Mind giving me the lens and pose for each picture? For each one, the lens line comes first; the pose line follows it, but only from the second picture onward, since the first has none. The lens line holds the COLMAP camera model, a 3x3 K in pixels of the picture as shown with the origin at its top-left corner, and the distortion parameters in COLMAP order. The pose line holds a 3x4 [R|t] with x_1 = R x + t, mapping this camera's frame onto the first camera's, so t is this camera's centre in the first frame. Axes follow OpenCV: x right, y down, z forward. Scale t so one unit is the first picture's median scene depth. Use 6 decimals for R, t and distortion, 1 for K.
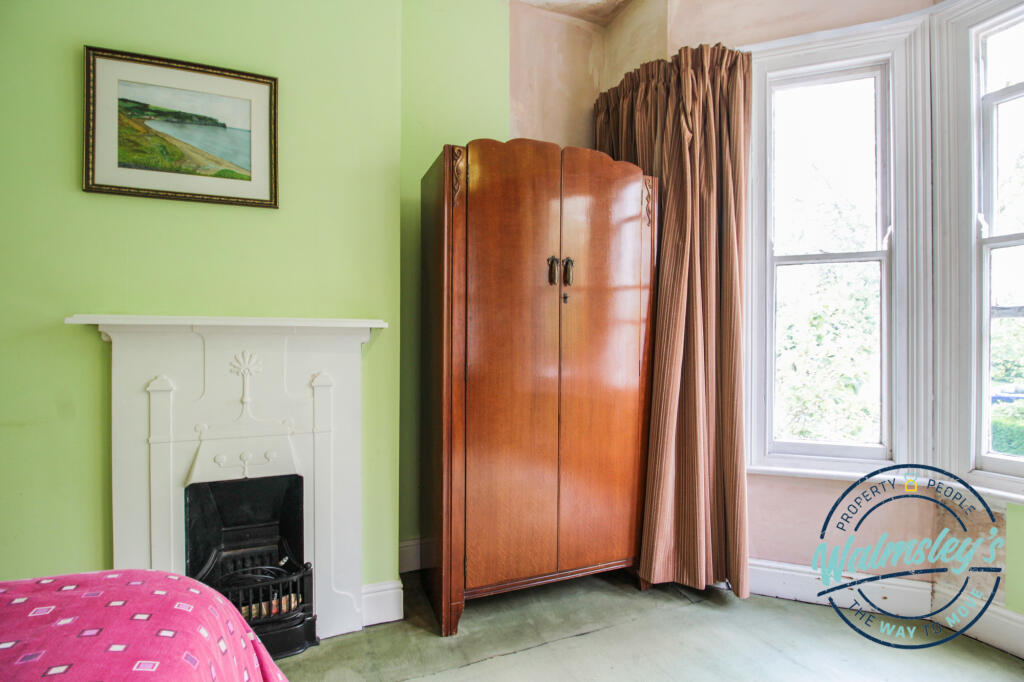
lens RADIAL K [[506.7, 0, 513.7], [0, 506.7, 346.8], [0, 0, 1]] dist [-0.011280, -0.001168]
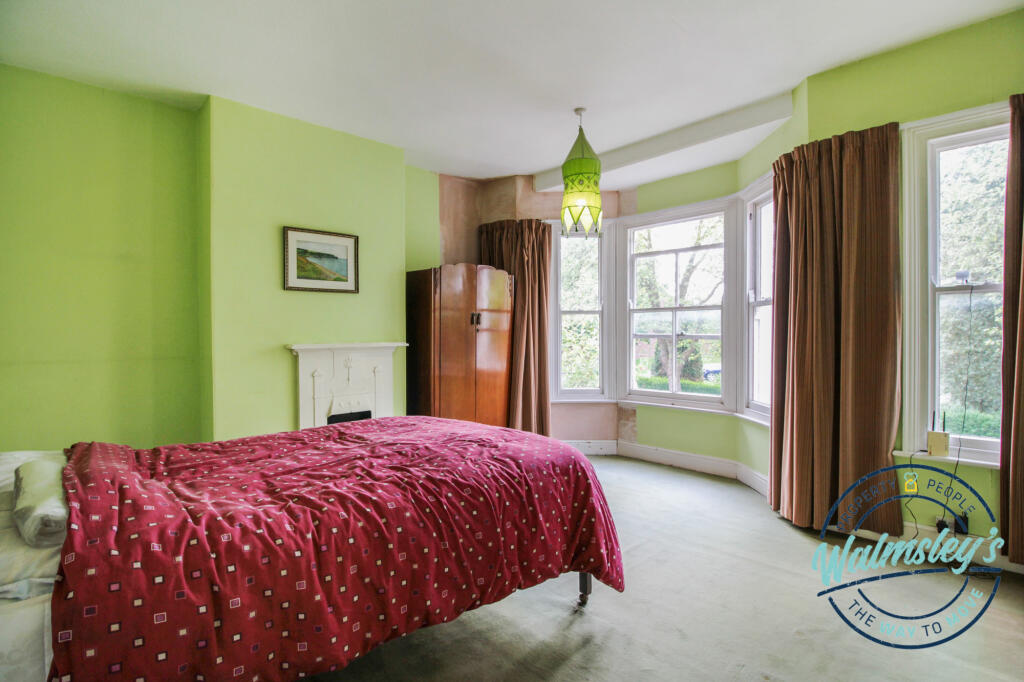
lens RADIAL K [[506.7, 0, 510.7], [0, 506.7, 340.7], [0, 0, 1]] dist [-0.011280, -0.001168]
pose [[0.940741, -0.014746, 0.338805, -0.541654], [0.008590, 0.999770, 0.019660, -0.093424], [-0.339017, -0.015585, 0.940651, -1.227972]]
